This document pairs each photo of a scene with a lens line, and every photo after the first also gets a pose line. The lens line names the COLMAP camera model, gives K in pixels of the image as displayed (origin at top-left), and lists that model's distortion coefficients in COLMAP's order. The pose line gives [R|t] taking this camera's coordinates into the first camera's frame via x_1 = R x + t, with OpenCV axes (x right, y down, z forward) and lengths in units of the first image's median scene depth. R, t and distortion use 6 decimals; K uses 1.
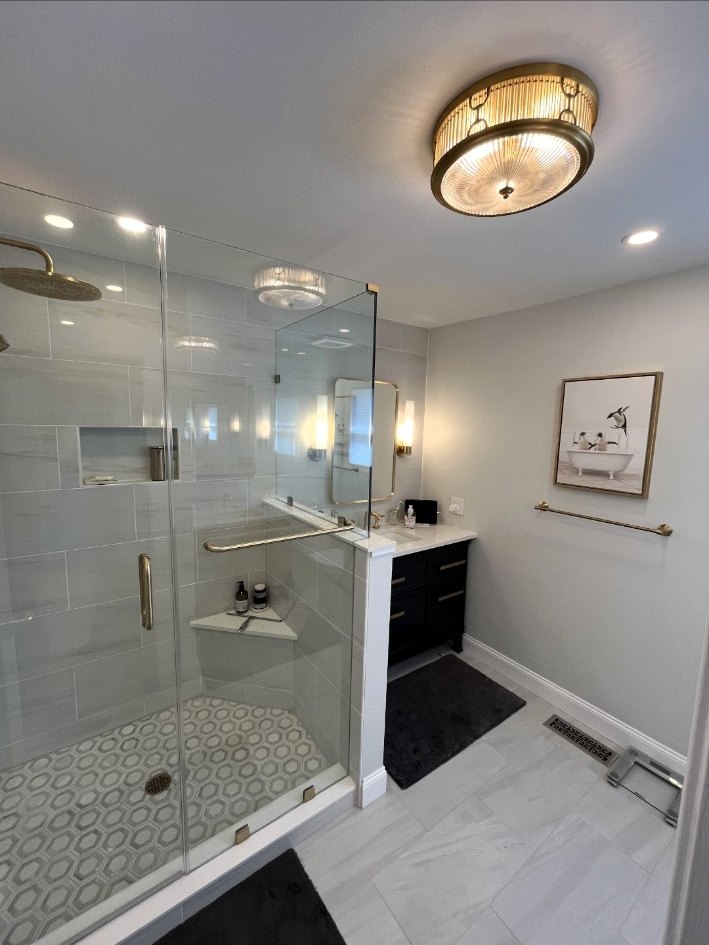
lens RADIAL K [[385.0, 0, 355.2], [0, 385.0, 467.0], [0, 0, 1]] dist [0.001698, -0.000381]
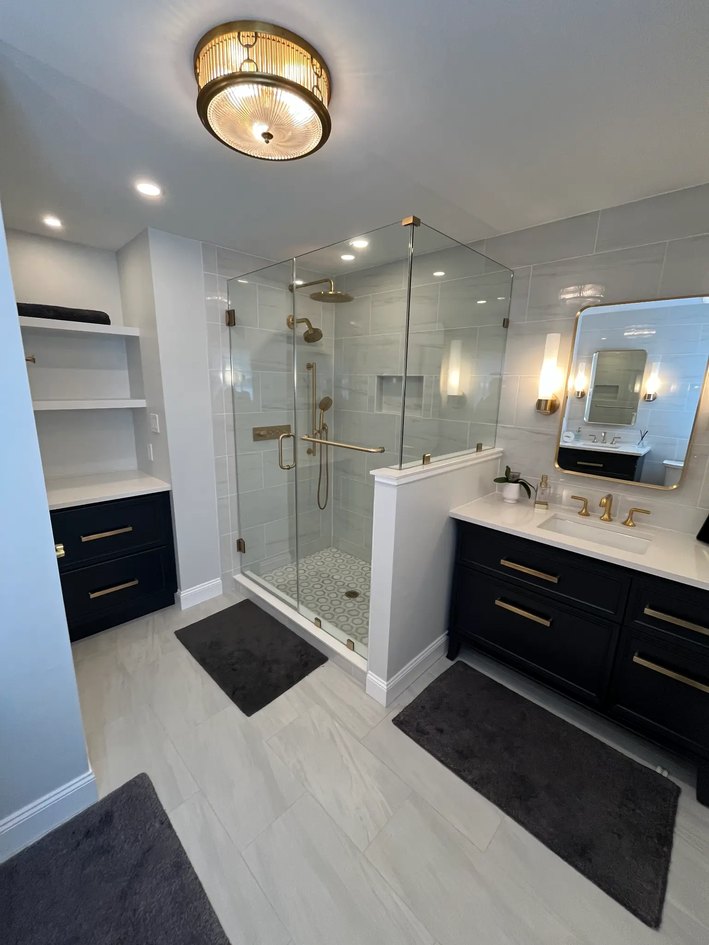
lens RADIAL K [[385.0, 0, 355.4], [0, 385.0, 477.7], [0, 0, 1]] dist [0.001698, -0.000381]
pose [[0.173438, 0.218207, -0.960367, 1.053443], [-0.120899, 0.972487, 0.199127, 0.004131], [0.977396, 0.081572, 0.195047, 0.706298]]
